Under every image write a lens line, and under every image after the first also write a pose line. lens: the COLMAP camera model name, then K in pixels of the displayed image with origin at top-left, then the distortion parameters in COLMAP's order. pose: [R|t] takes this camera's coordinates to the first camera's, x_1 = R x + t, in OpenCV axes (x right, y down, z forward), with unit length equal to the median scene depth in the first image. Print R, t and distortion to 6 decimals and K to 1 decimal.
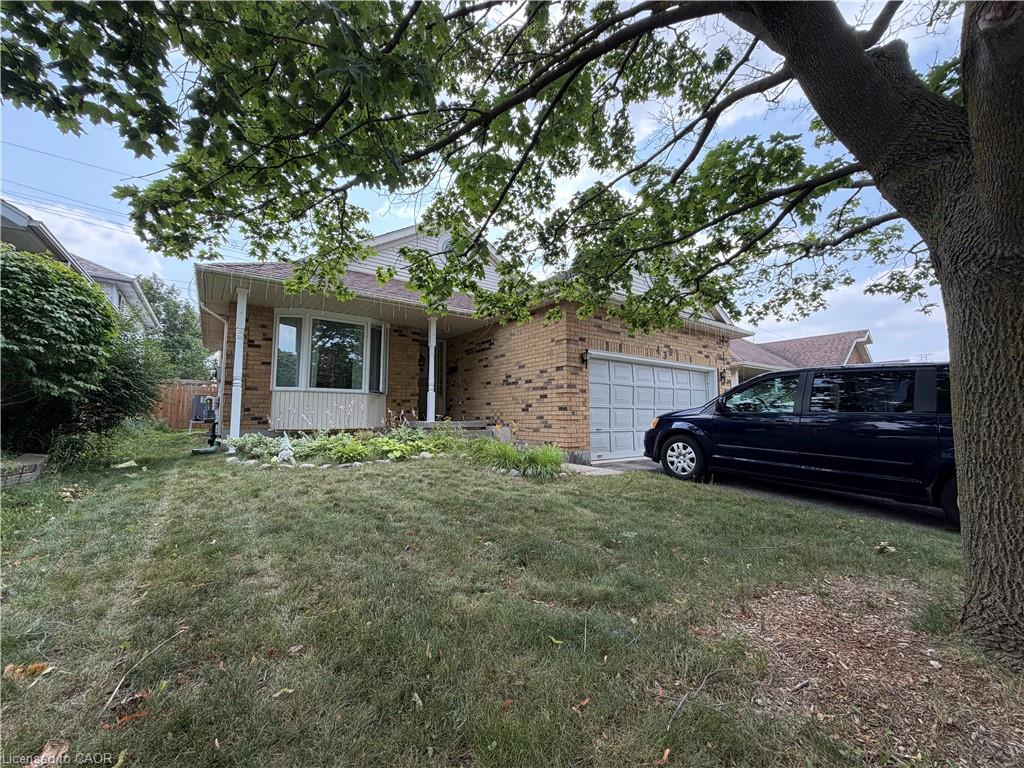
lens RADIAL K [[408.9, 0, 510.4], [0, 408.9, 383.4], [0, 0, 1]] dist [0.005022, -0.000257]
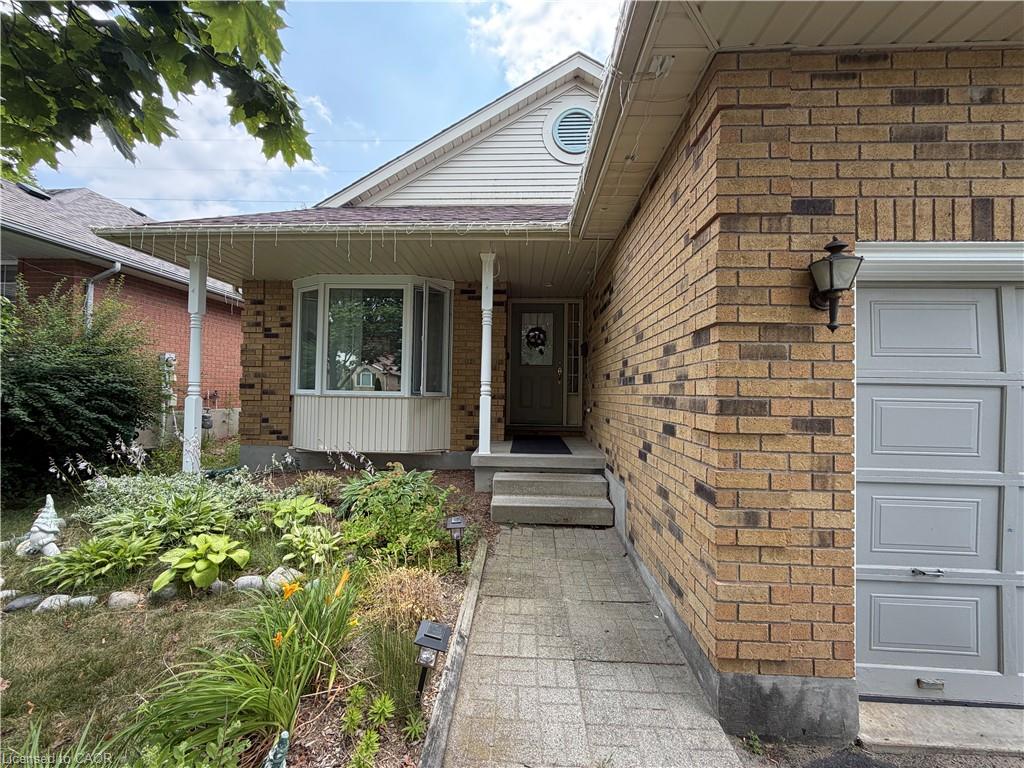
lens RADIAL K [[408.9, 0, 507.7], [0, 408.9, 382.8], [0, 0, 1]] dist [0.005022, -0.000257]
pose [[0.778894, -0.001260, -0.627154, 0.178940], [0.036364, 0.998406, 0.043156, -0.021350], [0.626100, -0.056420, 0.777699, 0.670448]]
